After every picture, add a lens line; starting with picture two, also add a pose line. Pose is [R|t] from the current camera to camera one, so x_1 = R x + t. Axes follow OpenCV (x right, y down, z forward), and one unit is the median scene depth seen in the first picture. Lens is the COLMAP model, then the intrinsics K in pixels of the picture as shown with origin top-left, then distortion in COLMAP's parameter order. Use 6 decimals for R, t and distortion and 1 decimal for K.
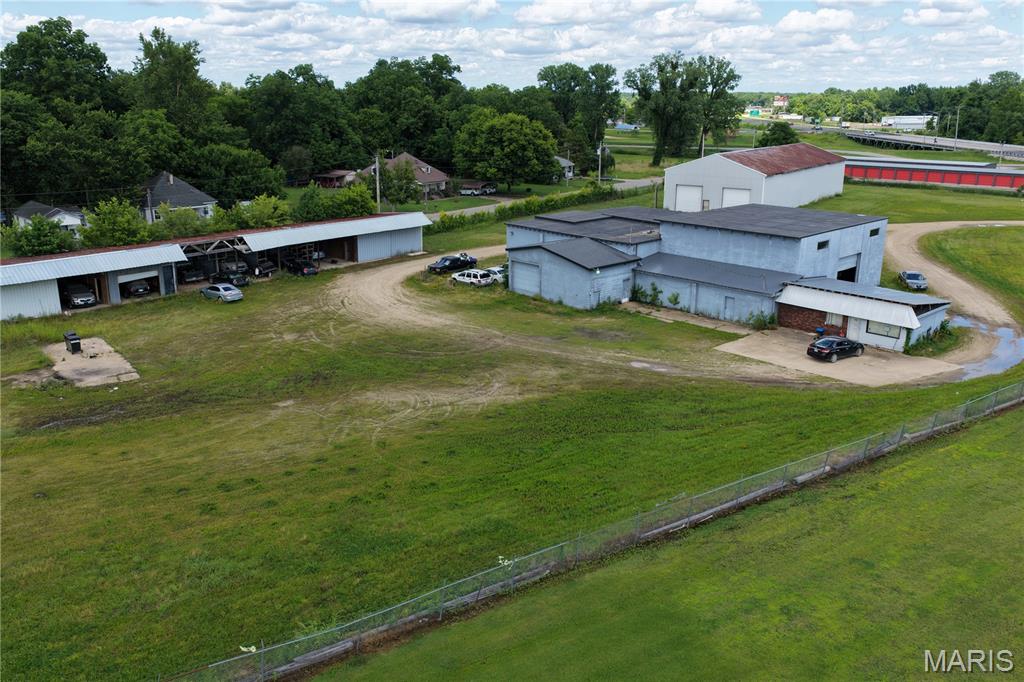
lens RADIAL K [[844.4, 0, 512.0], [0, 844.4, 341.0], [0, 0, 1]] dist [-0.018315, 0.046628]
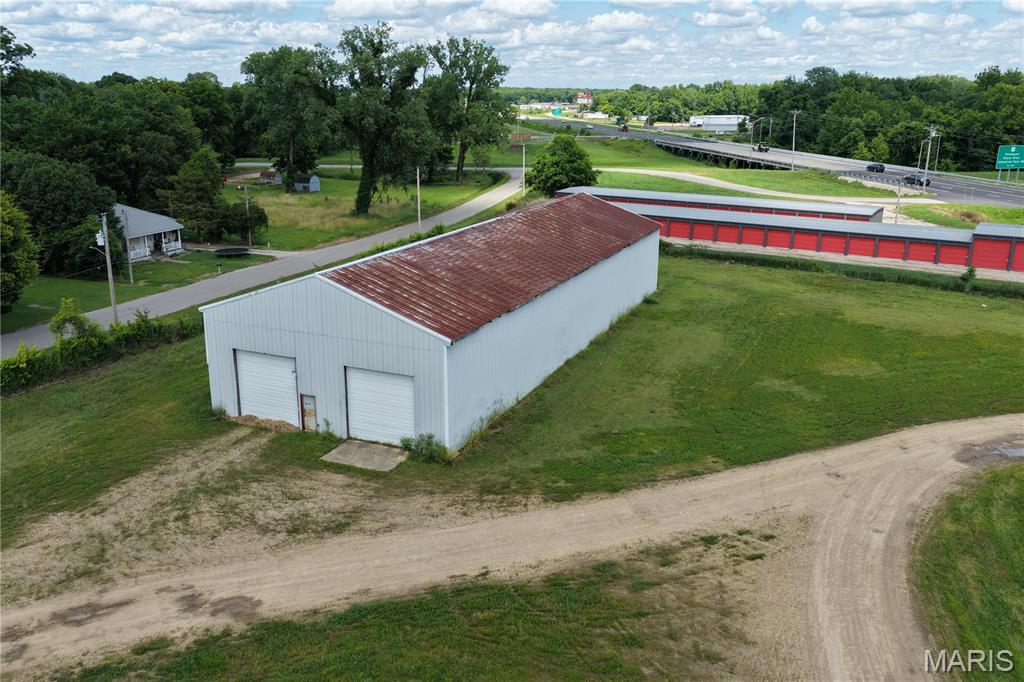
lens RADIAL K [[844.4, 0, 512.0], [0, 844.4, 341.0], [0, 0, 1]] dist [-0.018315, 0.046628]
pose [[0.978775, -0.056662, 0.196947, 0.411647], [0.055697, 0.998393, 0.010442, -0.316631], [-0.197223, 0.000749, 0.980358, 1.043626]]
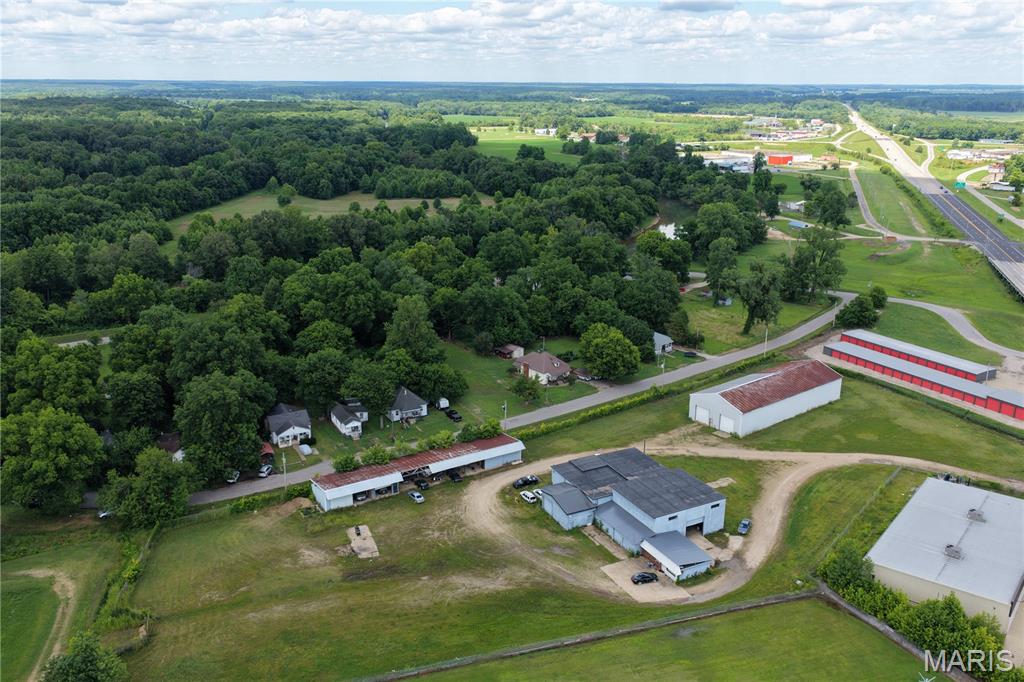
lens RADIAL K [[844.4, 0, 512.0], [0, 844.4, 341.0], [0, 0, 1]] dist [-0.018315, 0.046628]
pose [[0.959392, 0.081919, -0.269920, 0.481624], [-0.077802, 0.996631, 0.025936, -0.548774], [0.271135, -0.003883, 0.962533, -1.116237]]
